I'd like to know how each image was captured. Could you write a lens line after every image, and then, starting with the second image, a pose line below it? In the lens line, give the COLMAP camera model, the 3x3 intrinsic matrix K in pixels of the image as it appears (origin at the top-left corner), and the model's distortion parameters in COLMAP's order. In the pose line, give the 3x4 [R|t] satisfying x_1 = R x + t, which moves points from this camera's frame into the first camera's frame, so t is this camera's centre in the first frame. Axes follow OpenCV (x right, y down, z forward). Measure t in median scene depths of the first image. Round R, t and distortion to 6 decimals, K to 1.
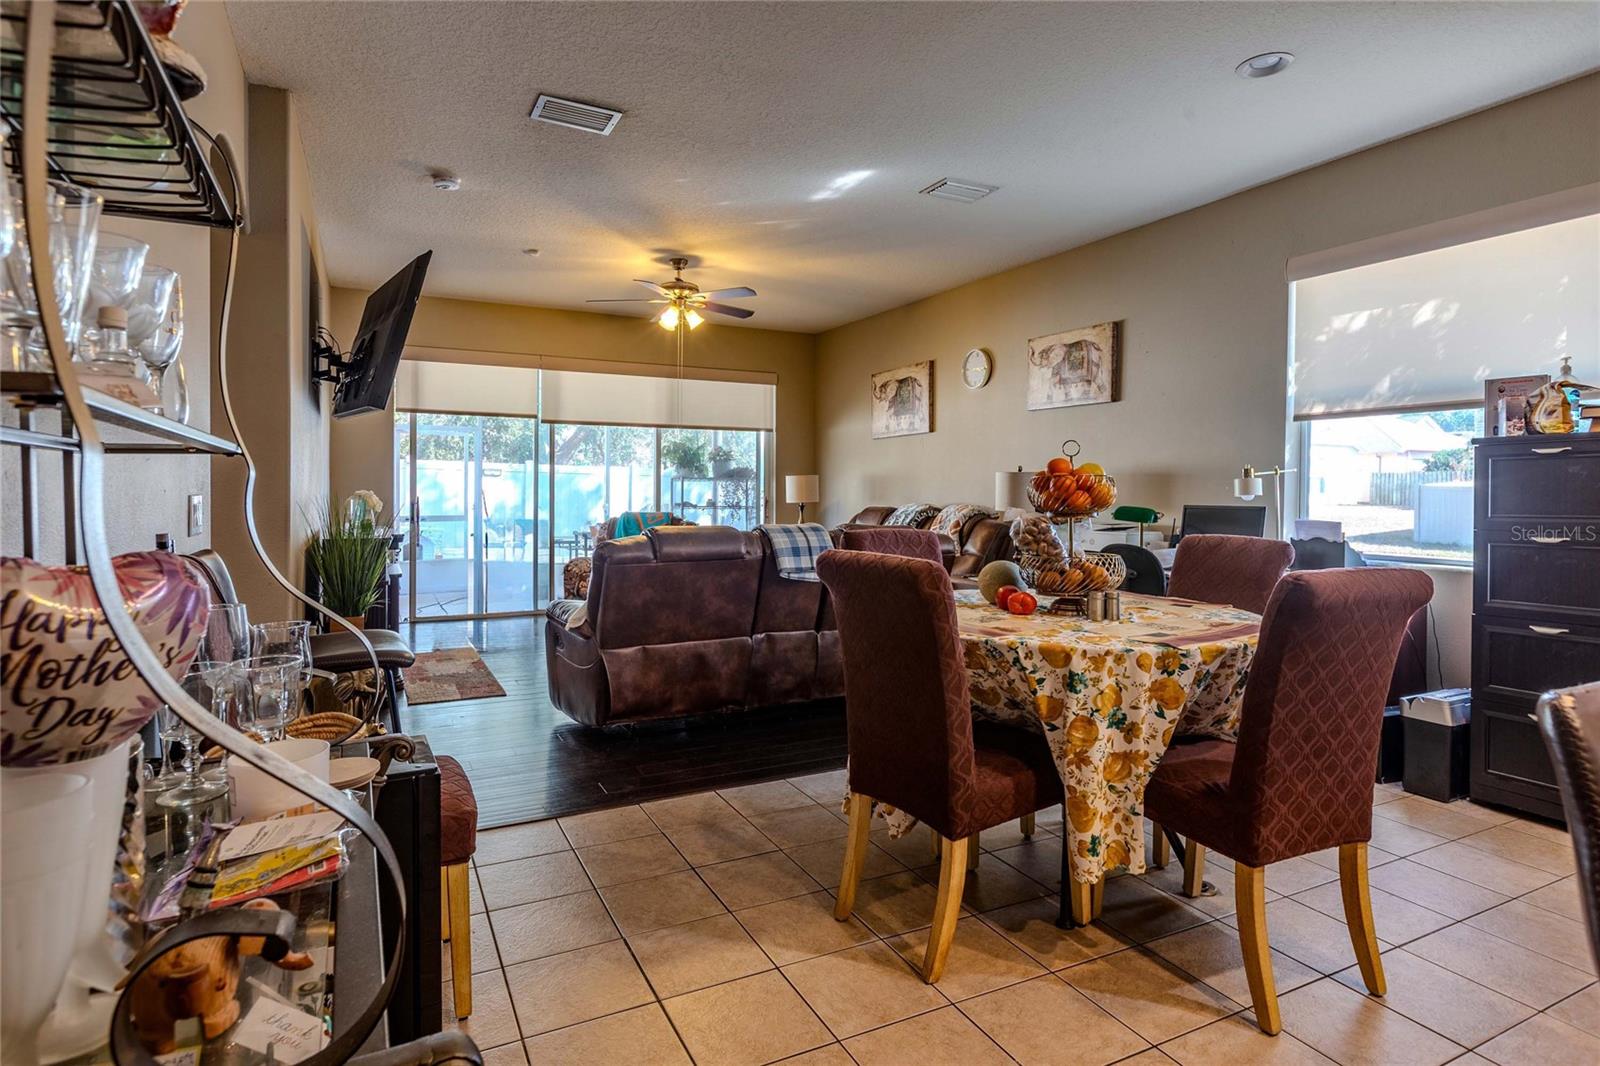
lens RADIAL K [[843.2, 0, 795.9], [0, 843.2, 496.9], [0, 0, 1]] dist [-0.004316, -0.002947]
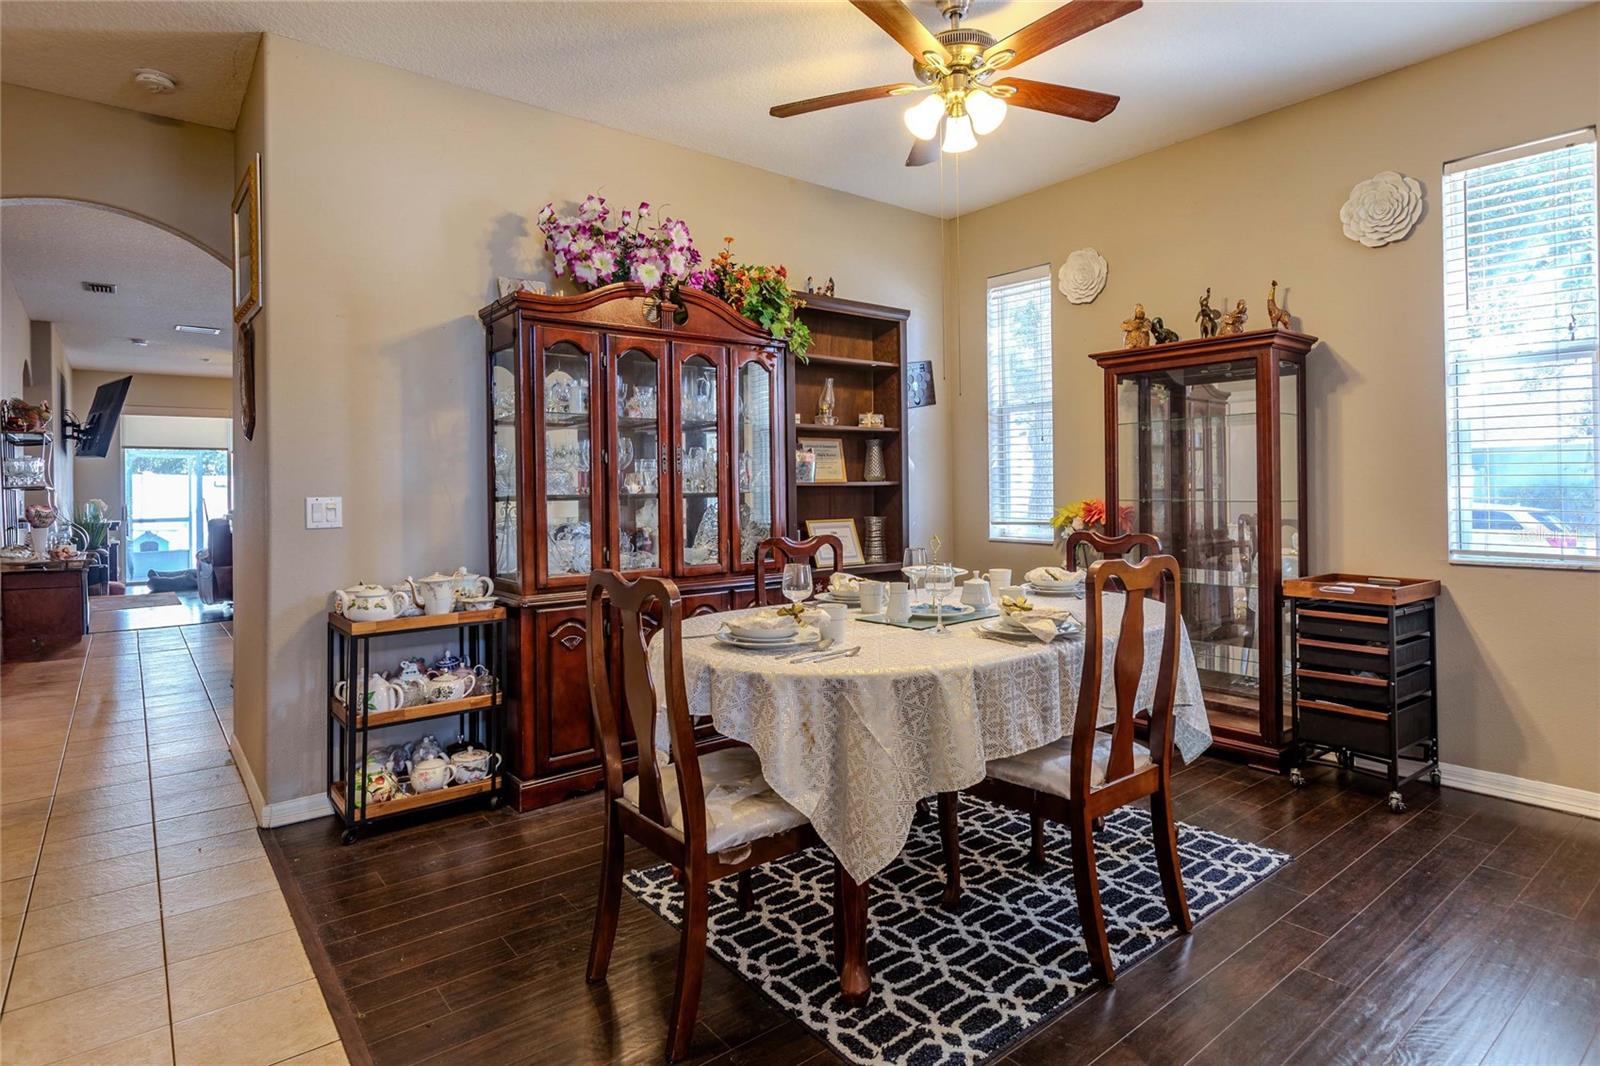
lens RADIAL K [[843.2, 0, 795.9], [0, 843.2, 496.9], [0, 0, 1]] dist [-0.004316, -0.002947]
pose [[0.978513, -0.019217, 0.205288, 0.546816], [0.019294, 0.999813, 0.001626, 0.012178], [-0.205281, 0.002369, 0.978700, -0.998550]]
